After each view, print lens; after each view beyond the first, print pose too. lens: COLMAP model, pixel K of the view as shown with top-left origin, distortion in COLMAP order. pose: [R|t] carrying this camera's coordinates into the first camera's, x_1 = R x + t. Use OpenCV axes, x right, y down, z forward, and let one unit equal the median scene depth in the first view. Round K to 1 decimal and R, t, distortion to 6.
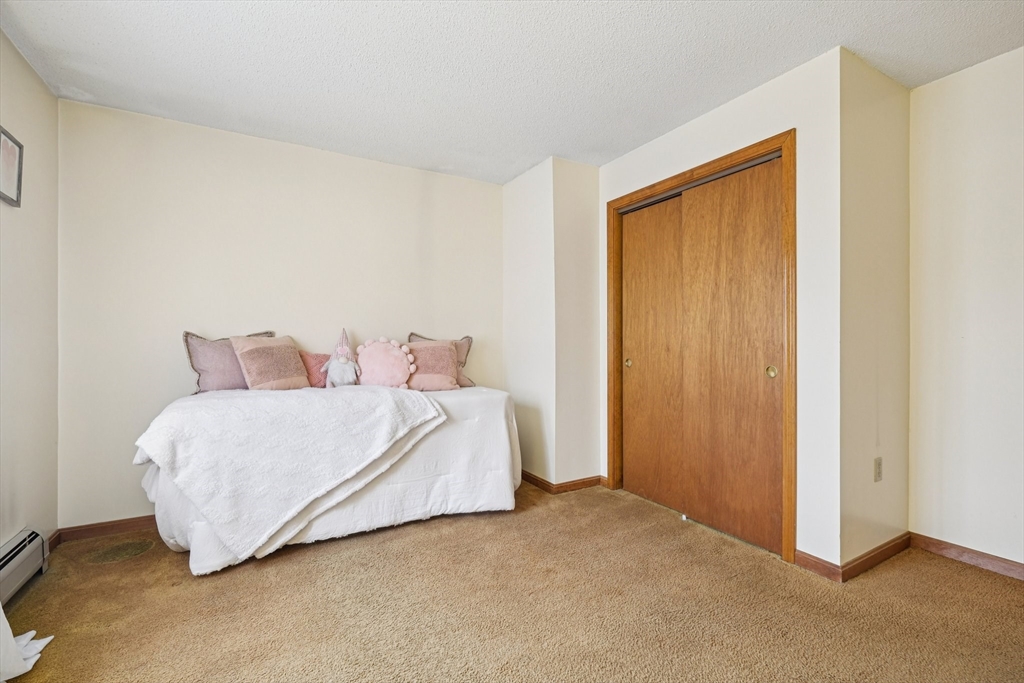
lens RADIAL K [[451.8, 0, 520.9], [0, 451.8, 338.5], [0, 0, 1]] dist [0.008709, 0.000002]
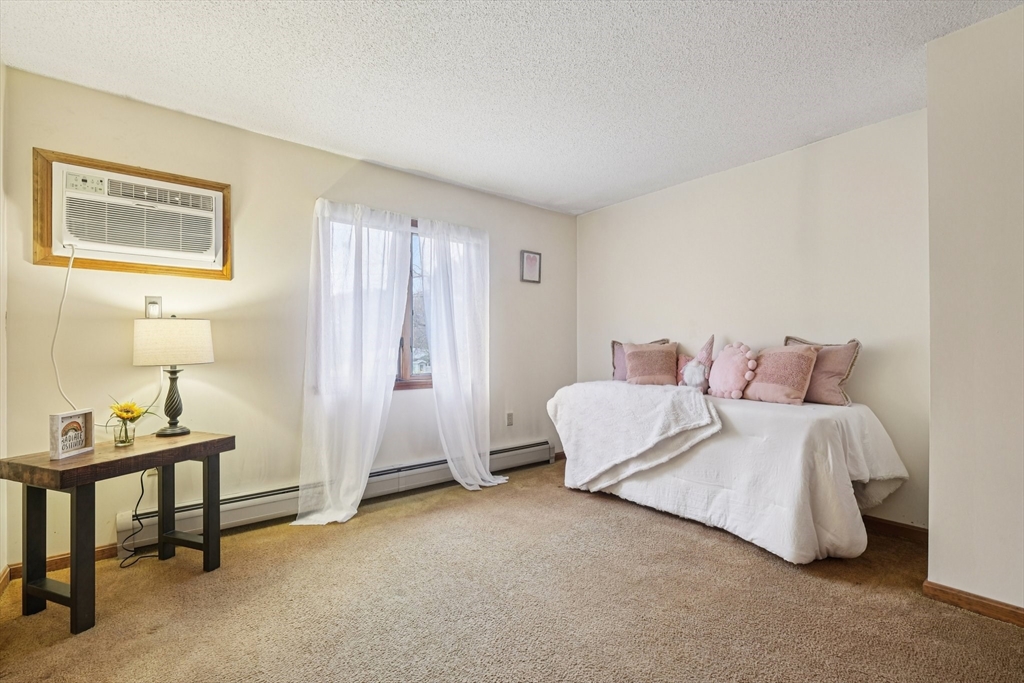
lens RADIAL K [[451.8, 0, 520.9], [0, 451.8, 338.5], [0, 0, 1]] dist [0.008709, 0.000002]
pose [[0.171140, -0.018337, -0.985076, 0.718894], [0.011284, 0.999798, -0.016651, -0.000517], [0.985182, -0.008266, 0.171313, 0.432348]]
